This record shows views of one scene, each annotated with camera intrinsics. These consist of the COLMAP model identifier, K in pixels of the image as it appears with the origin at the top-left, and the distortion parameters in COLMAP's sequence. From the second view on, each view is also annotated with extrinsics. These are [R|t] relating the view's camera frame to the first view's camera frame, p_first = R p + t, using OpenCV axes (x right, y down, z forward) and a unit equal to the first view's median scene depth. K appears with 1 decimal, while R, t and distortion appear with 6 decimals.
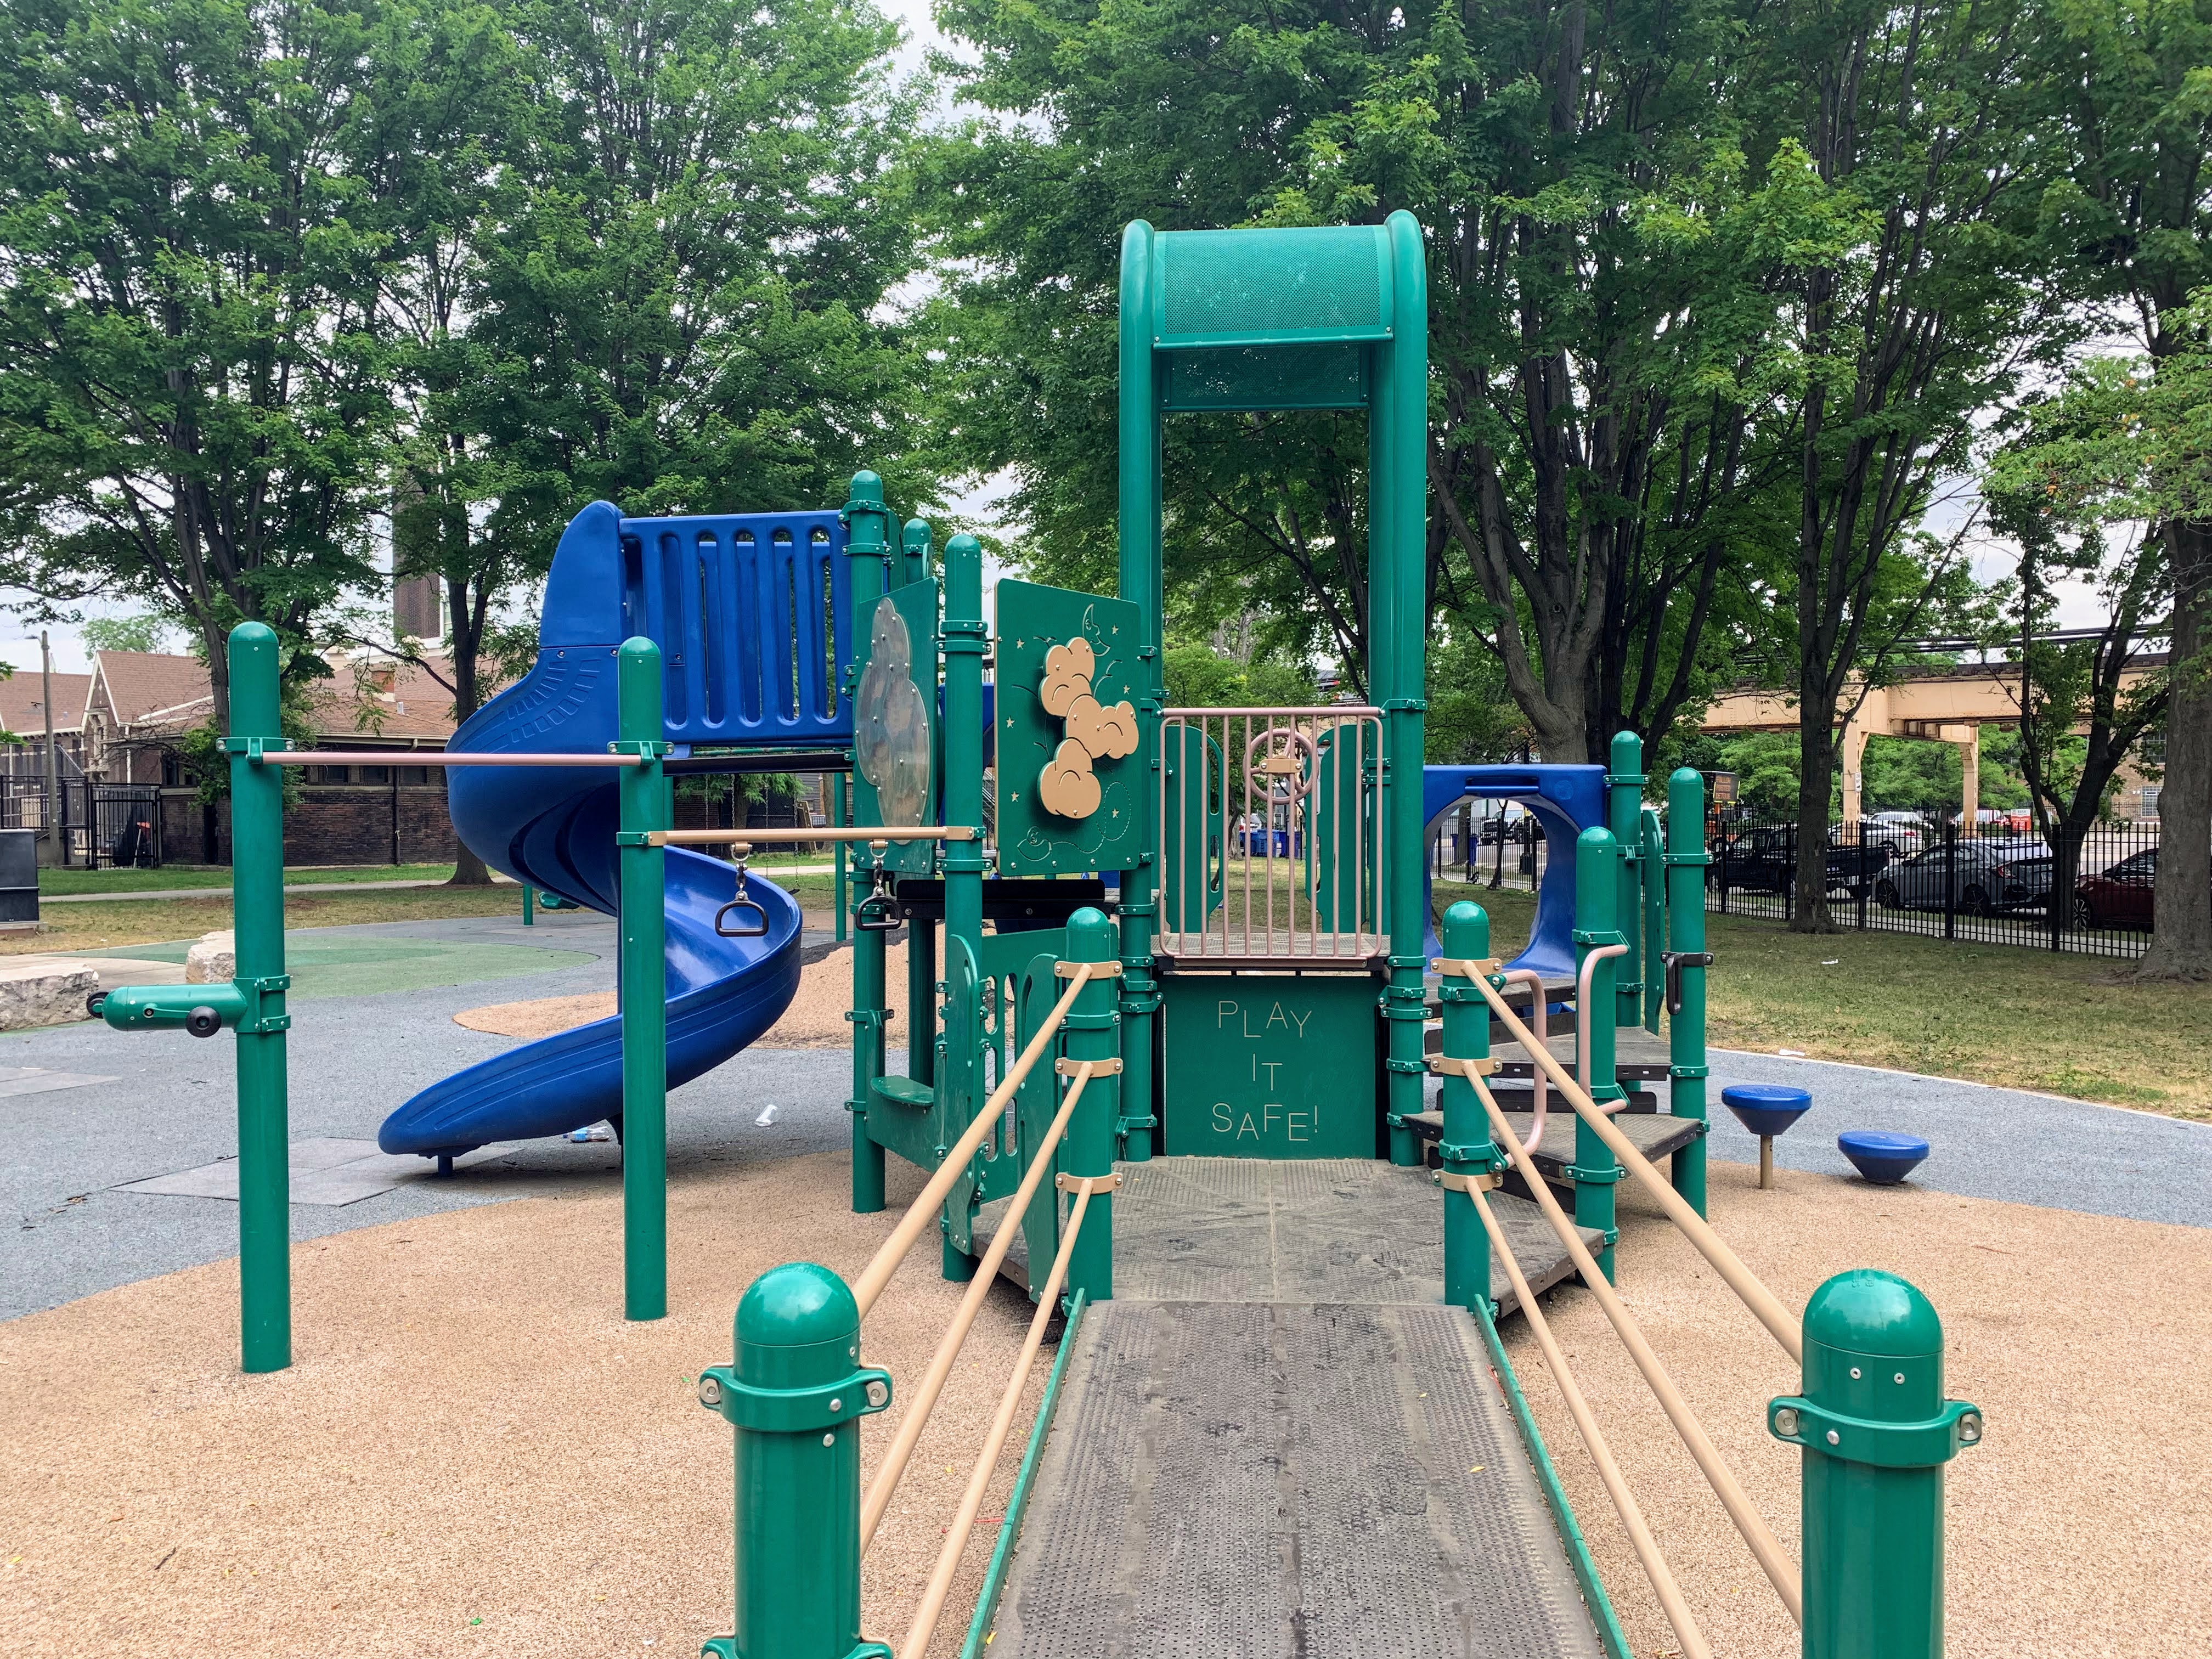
lens RADIAL K [[1690.0, 0, 1110.5], [0, 1690.0, 824.8], [0, 0, 1]] dist [0.014594, -0.010495]
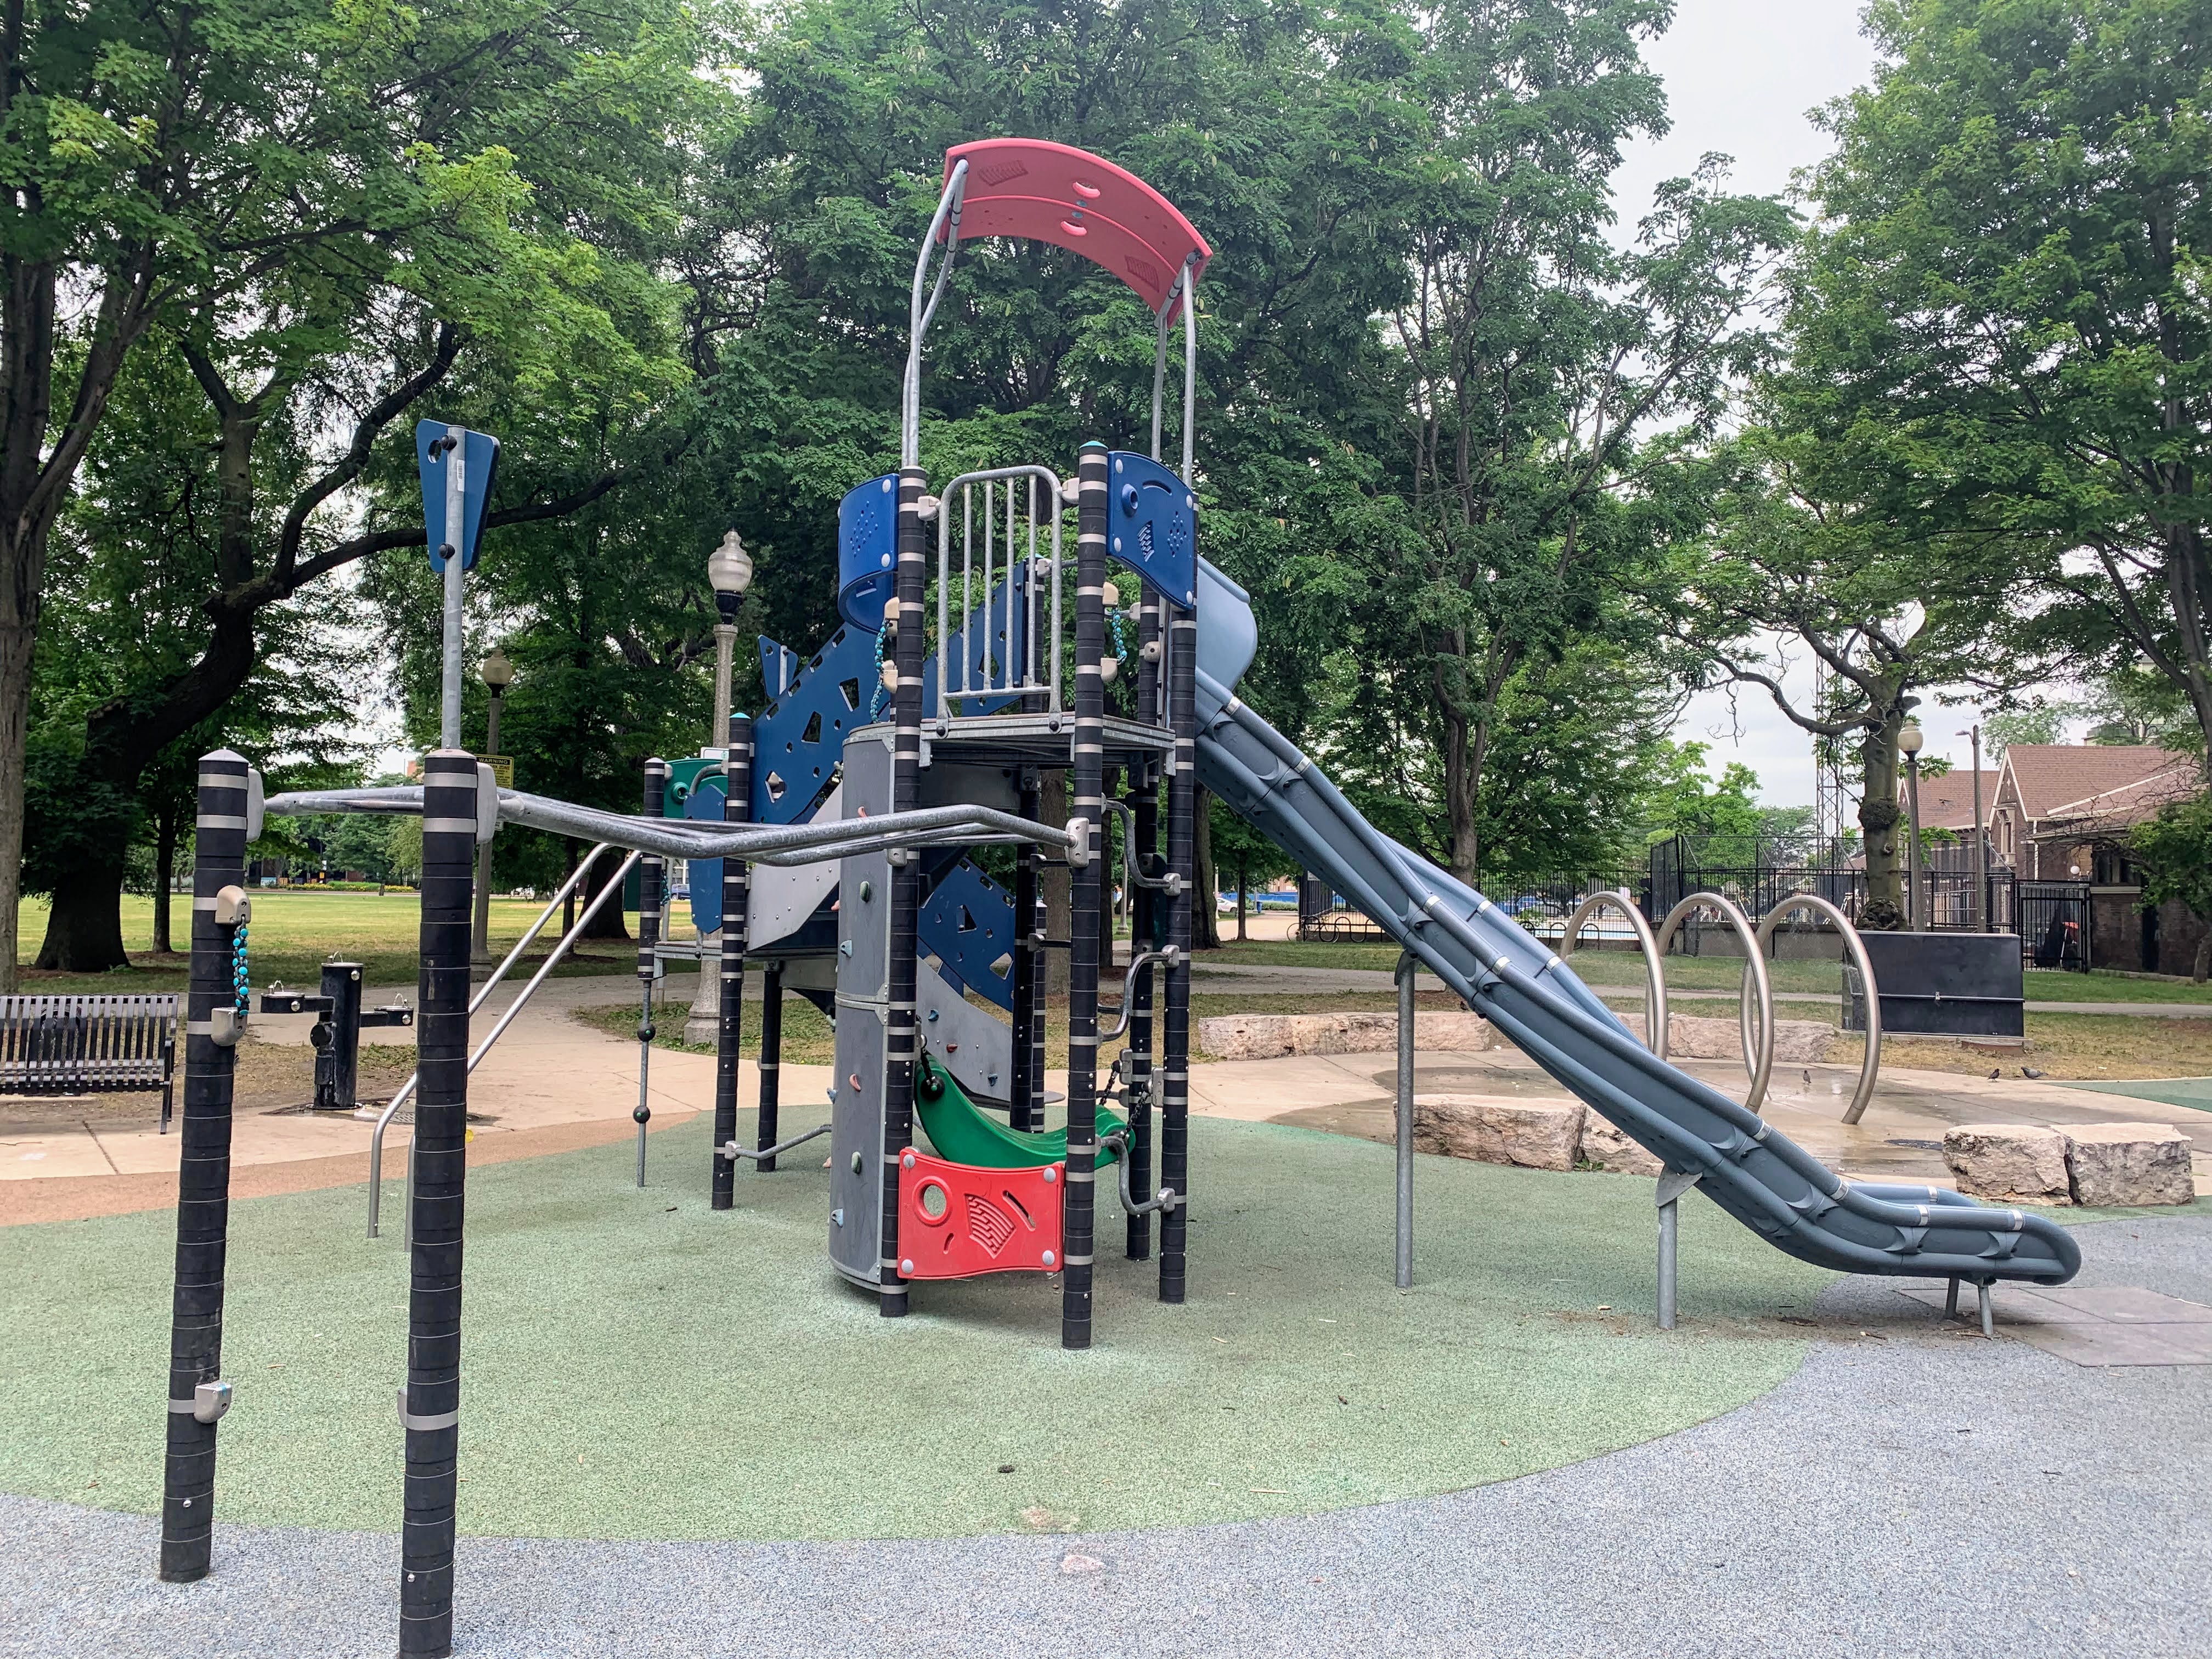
lens RADIAL K [[1690.0, 0, 1110.5], [0, 1690.0, 824.8], [0, 0, 1]] dist [0.014594, -0.010495]
pose [[0.530876, -0.011972, -0.847365, -0.092027], [-0.035176, 0.998727, -0.036149, -0.004516], [0.846719, 0.048998, 0.529780, 0.079041]]
